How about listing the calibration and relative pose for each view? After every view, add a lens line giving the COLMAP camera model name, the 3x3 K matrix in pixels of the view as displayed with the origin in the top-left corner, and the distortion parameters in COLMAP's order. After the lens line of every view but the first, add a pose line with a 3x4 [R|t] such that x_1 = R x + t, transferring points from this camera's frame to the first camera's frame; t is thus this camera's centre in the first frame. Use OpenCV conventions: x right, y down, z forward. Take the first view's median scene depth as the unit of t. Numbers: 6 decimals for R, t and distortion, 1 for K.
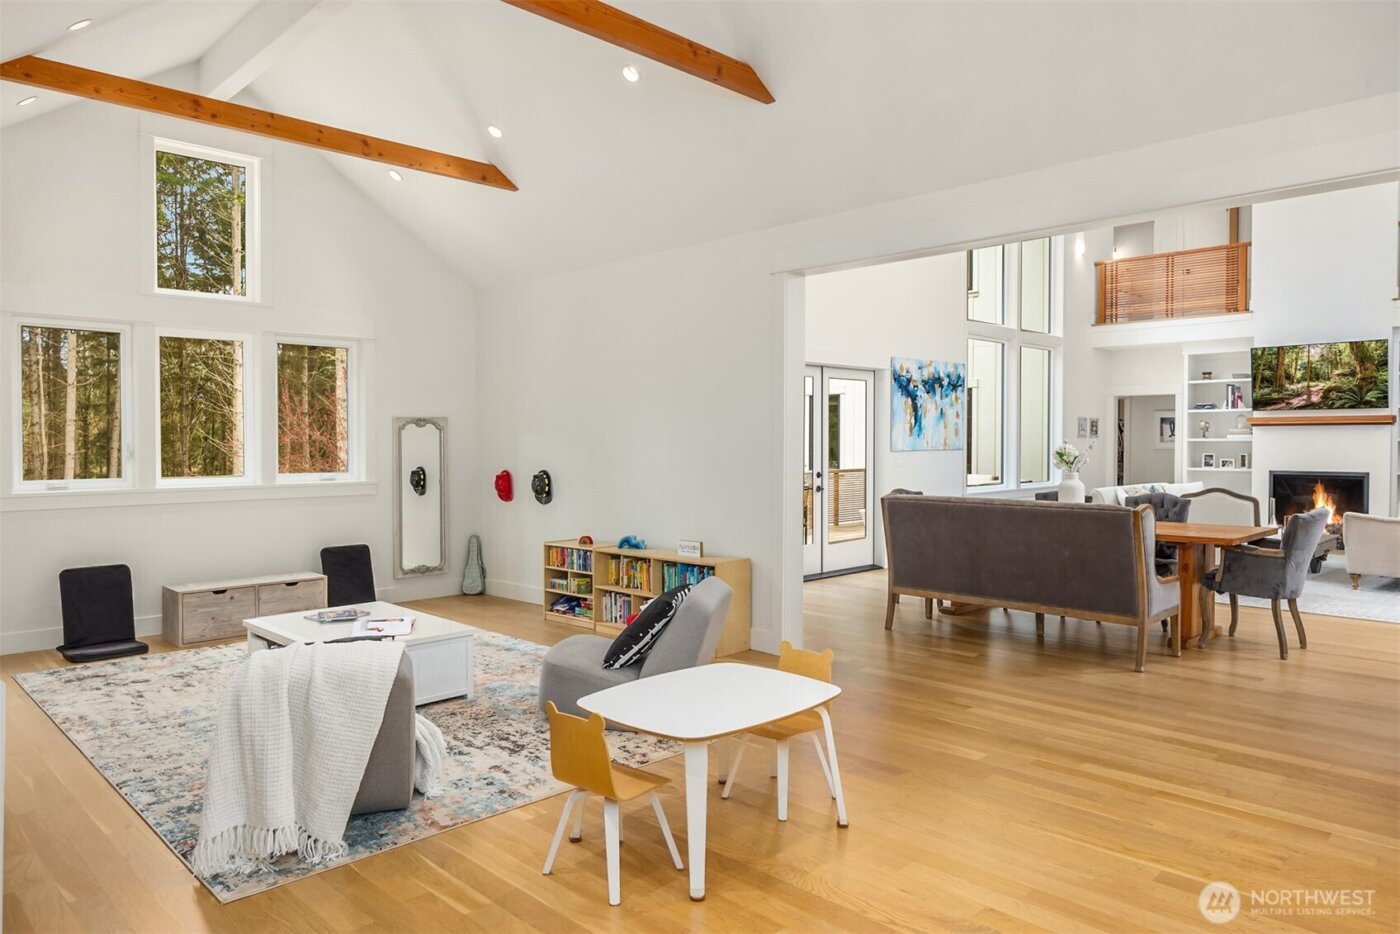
lens RADIAL K [[925.1, 0, 674.7], [0, 925.1, 463.7], [0, 0, 1]] dist [0.003676, -0.004926]
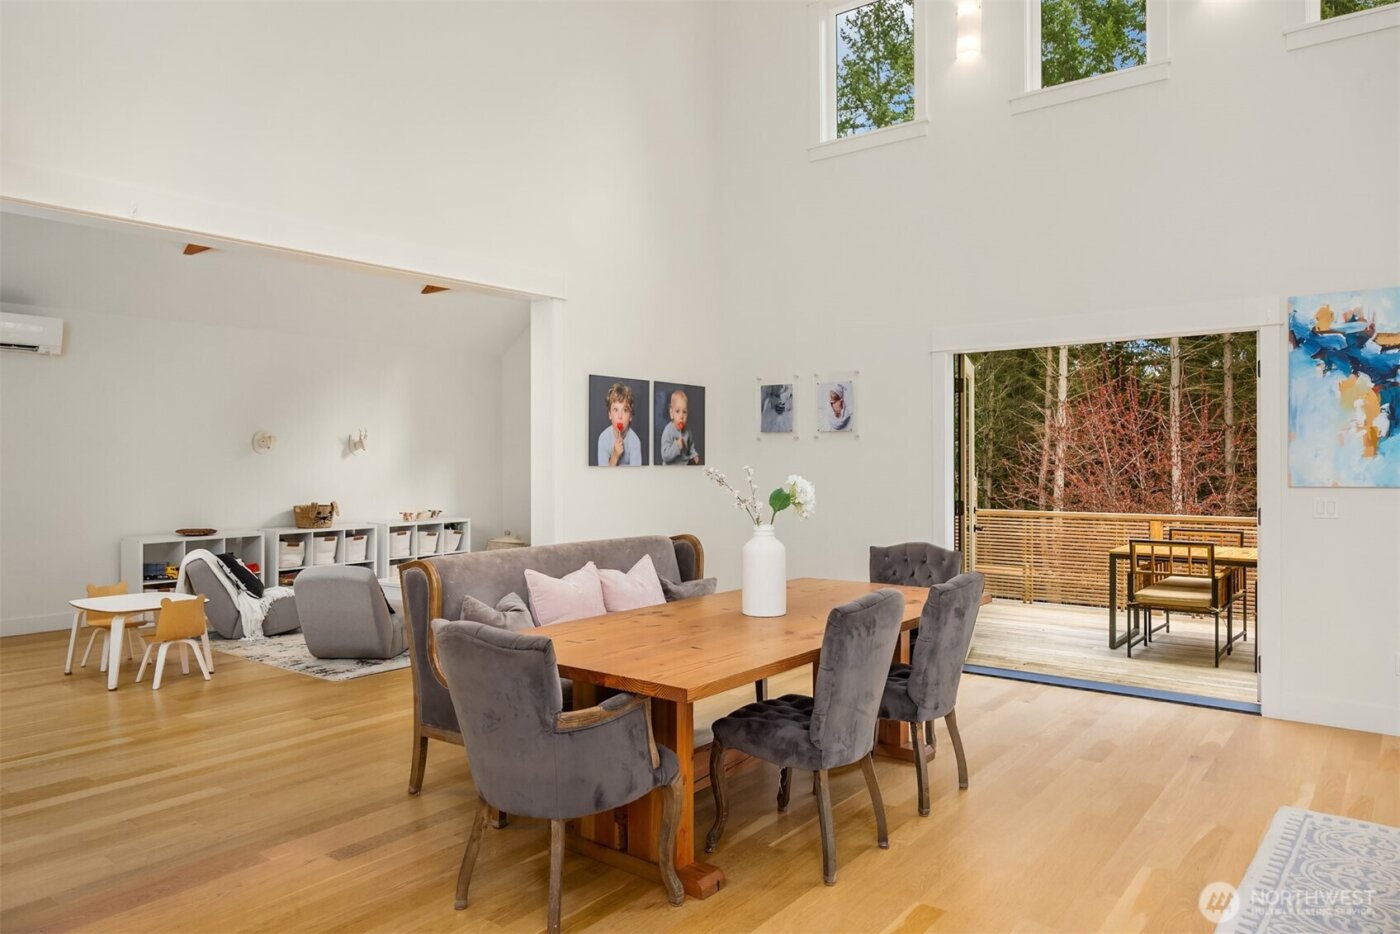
lens RADIAL K [[925.1, 0, 692.4], [0, 925.1, 466.2], [0, 0, 1]] dist [0.003676, -0.004926]
pose [[0.134964, 0.007698, -0.990821, 1.052023], [-0.019863, 0.999790, 0.005062, -0.031714], [0.990651, 0.018998, 0.135089, 0.941649]]
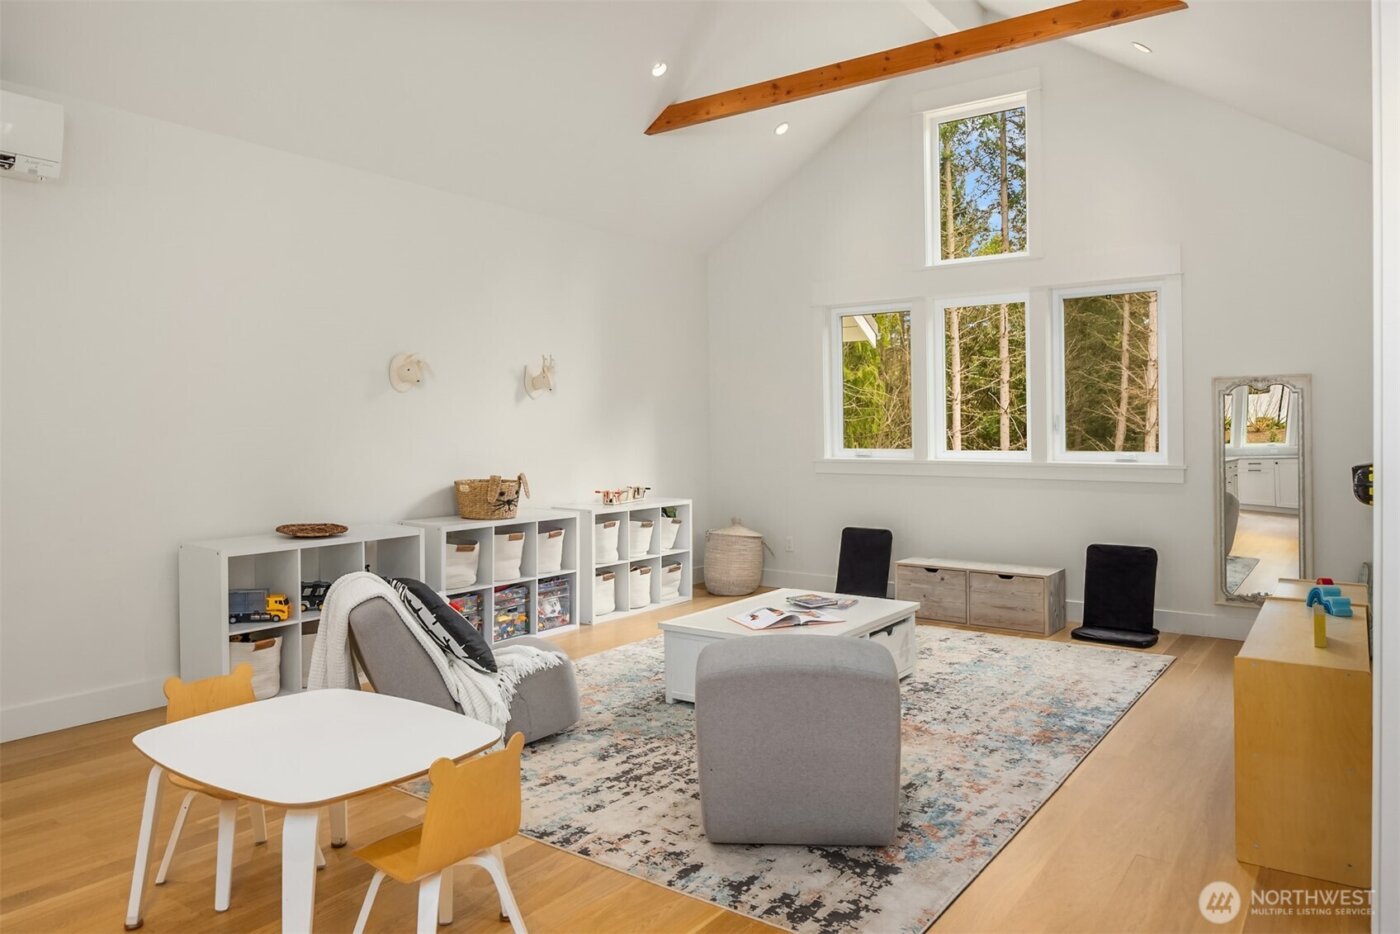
lens RADIAL K [[925.1, 0, 690.8], [0, 925.1, 463.7], [0, 0, 1]] dist [0.003676, -0.004926]
pose [[0.171812, 0.038065, -0.984394, 0.409541], [-0.021300, 0.999163, 0.034919, -0.000485], [0.984899, 0.014968, 0.172479, 0.586724]]
